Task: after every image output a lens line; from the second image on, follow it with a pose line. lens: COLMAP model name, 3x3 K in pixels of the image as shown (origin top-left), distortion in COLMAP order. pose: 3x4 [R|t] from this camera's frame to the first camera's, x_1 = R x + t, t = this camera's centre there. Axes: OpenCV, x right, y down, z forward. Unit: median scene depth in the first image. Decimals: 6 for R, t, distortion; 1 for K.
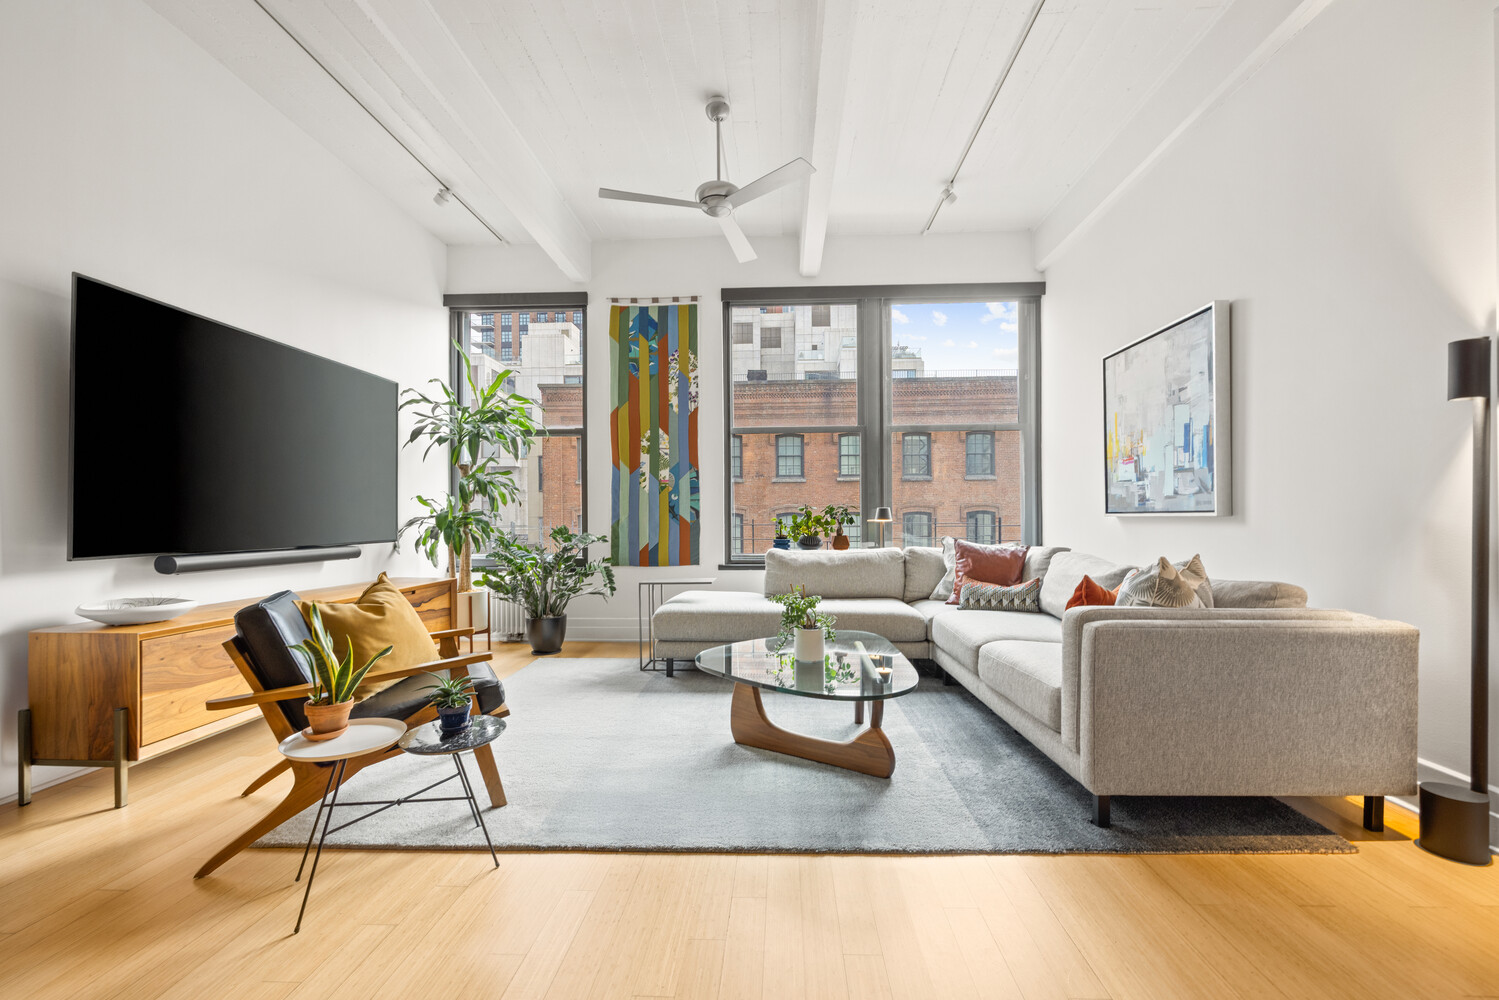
lens RADIAL K [[608.1, 0, 767.2], [0, 608.1, 524.8], [0, 0, 1]] dist [-0.003429, 0.000994]
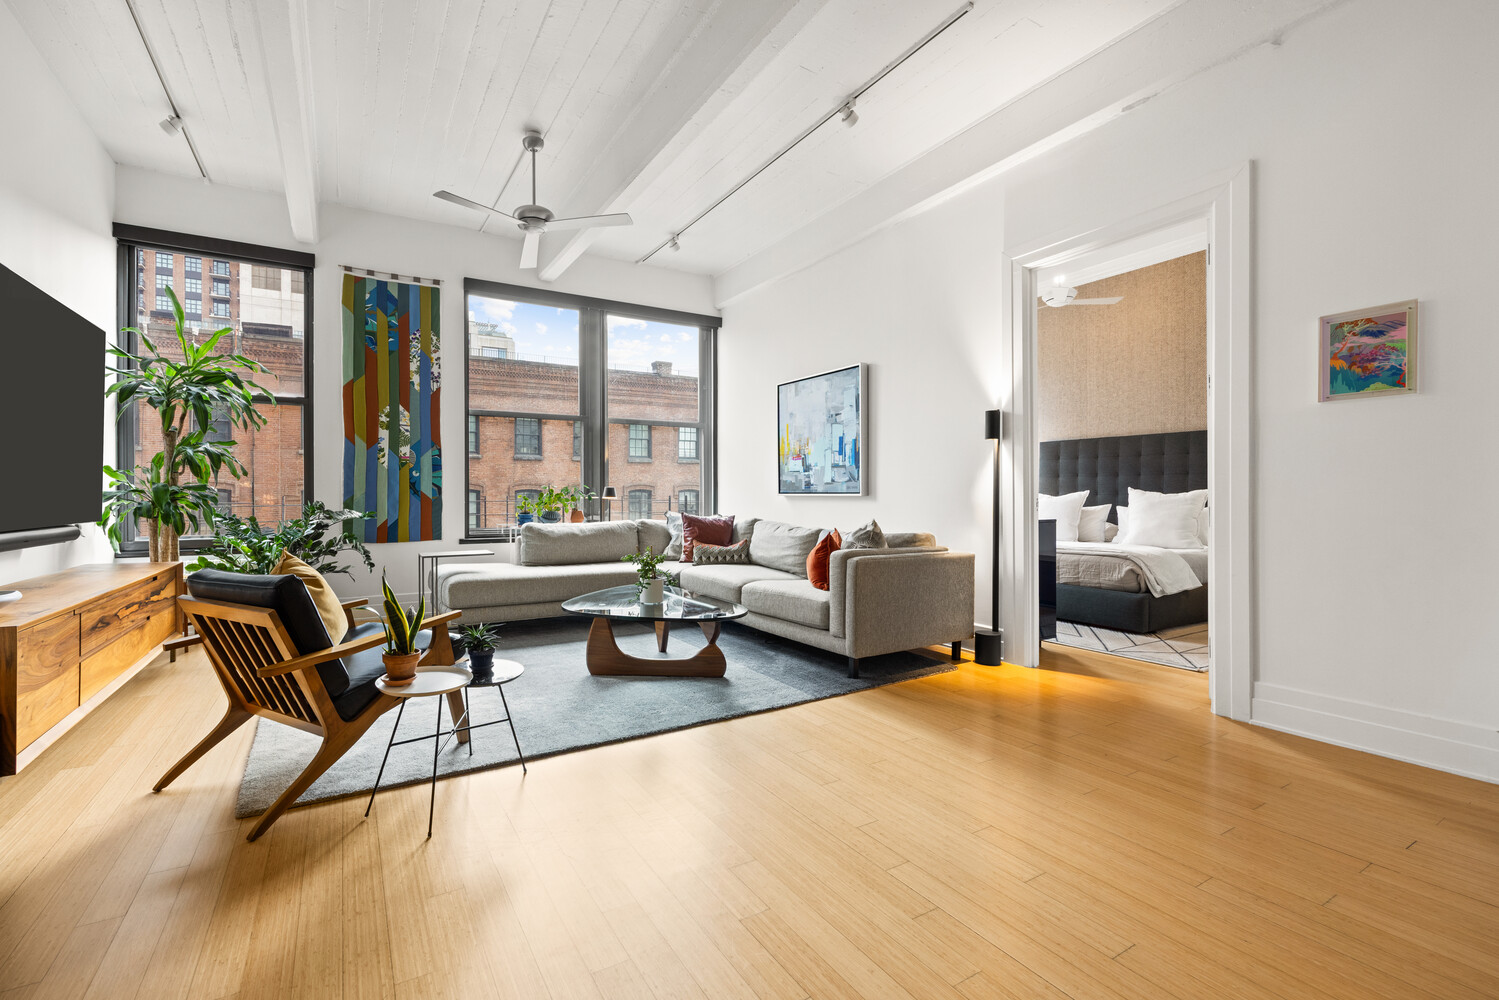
lens RADIAL K [[608.1, 0, 656.7], [0, 608.1, 500.4], [0, 0, 1]] dist [-0.003429, 0.000994]
pose [[0.873461, 0.001964, 0.486890, -0.344995], [-0.000693, 0.999996, -0.002790, 0.001834], [-0.486893, 0.002100, 0.873459, -0.097807]]
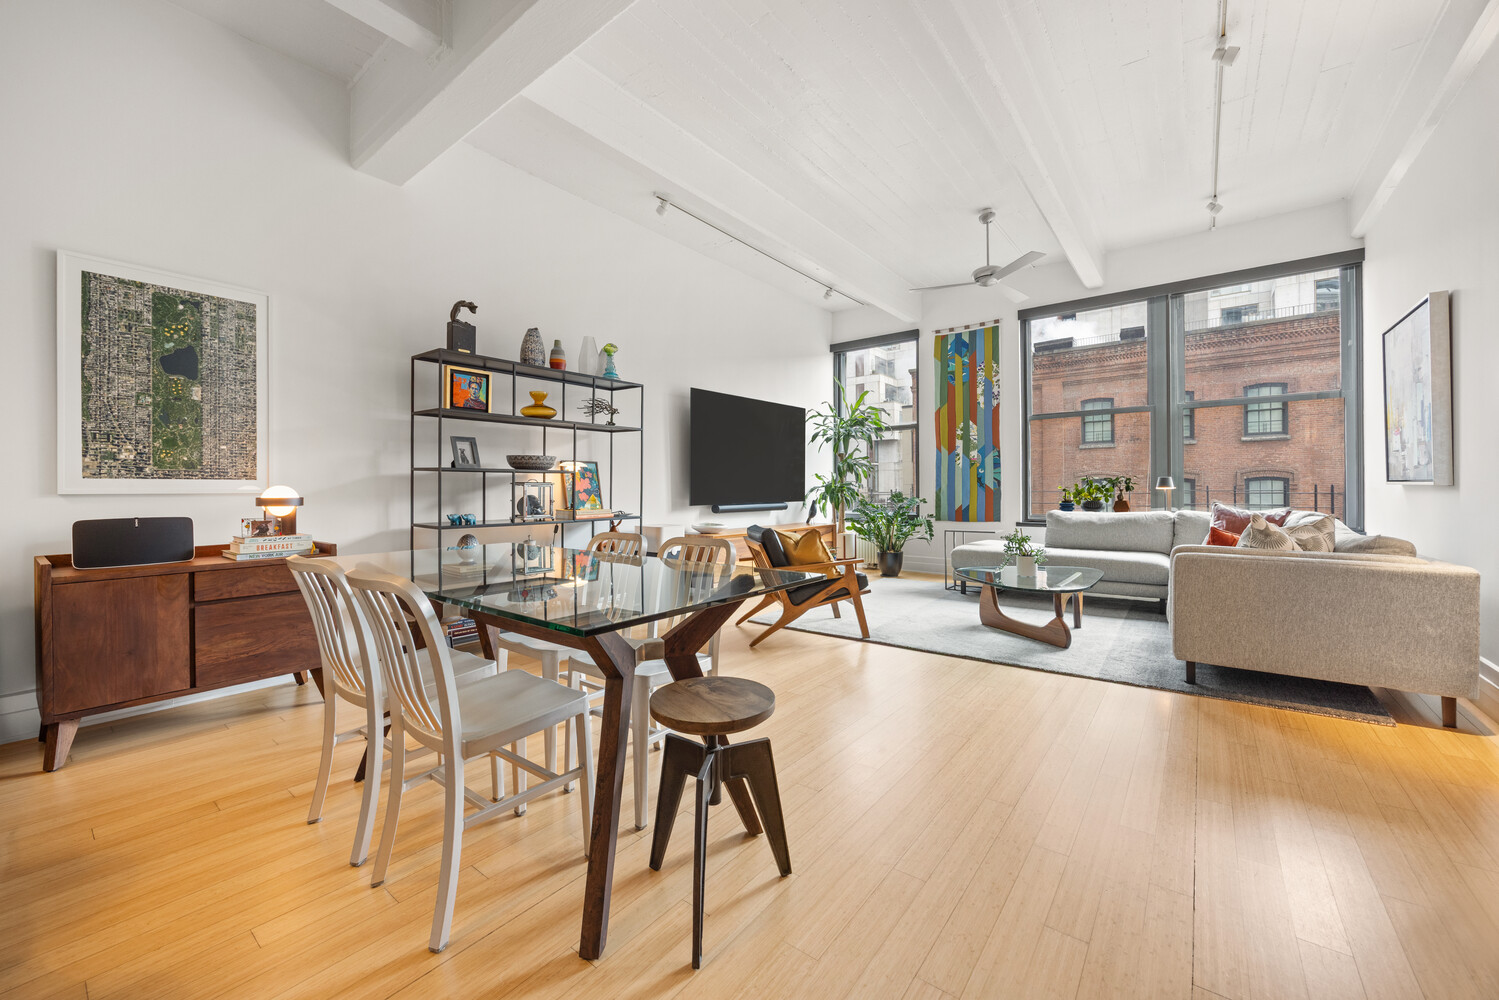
lens RADIAL K [[584.6, 0, 753.5], [0, 584.6, 488.4], [0, 0, 1]] dist [0.002109, 0.000312]
pose [[0.805618, -0.001250, -0.592435, 0.244979], [-0.001439, 0.999991, -0.004067, -0.000788], [0.592434, 0.004129, 0.805608, -0.405025]]
